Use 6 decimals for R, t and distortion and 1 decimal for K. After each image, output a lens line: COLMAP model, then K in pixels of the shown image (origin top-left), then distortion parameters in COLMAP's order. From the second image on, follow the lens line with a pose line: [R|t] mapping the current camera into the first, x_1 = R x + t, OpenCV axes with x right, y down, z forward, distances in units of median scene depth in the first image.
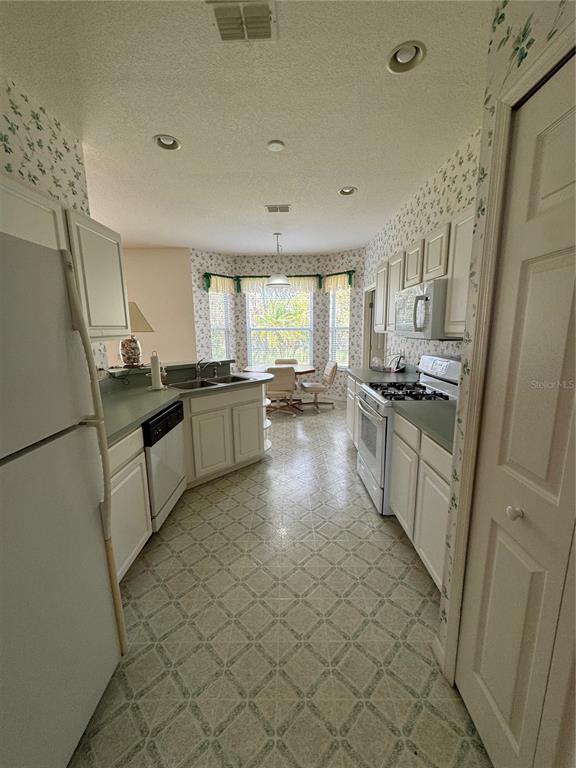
lens RADIAL K [[308.0, 0, 289.2], [0, 308.0, 388.5], [0, 0, 1]] dist [-0.000491, 0.000040]
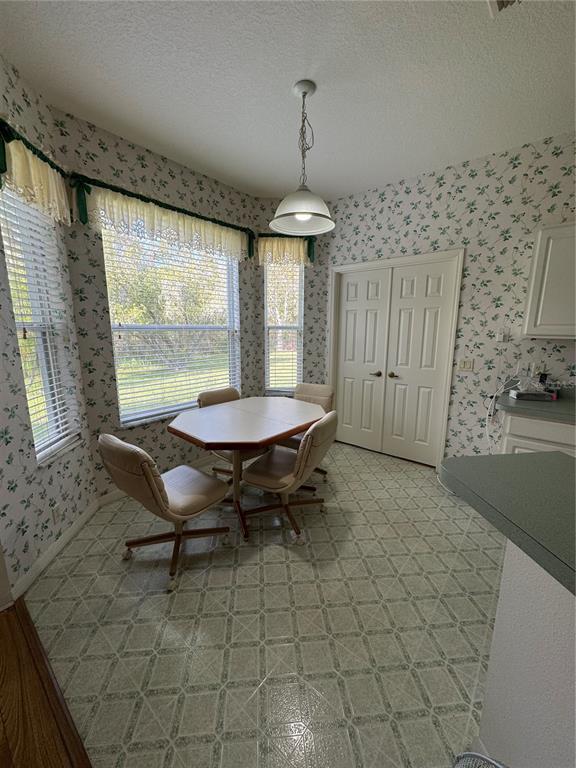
lens RADIAL K [[306.0, 0, 288.0], [0, 306.0, 384.0], [0, 0, 1]] dist [-0.002716, 0.000125]
pose [[0.644136, -0.127538, 0.754203, -0.301359], [0.129558, 0.989946, 0.056752, -0.118722], [-0.753859, 0.061157, 0.654184, 0.603444]]
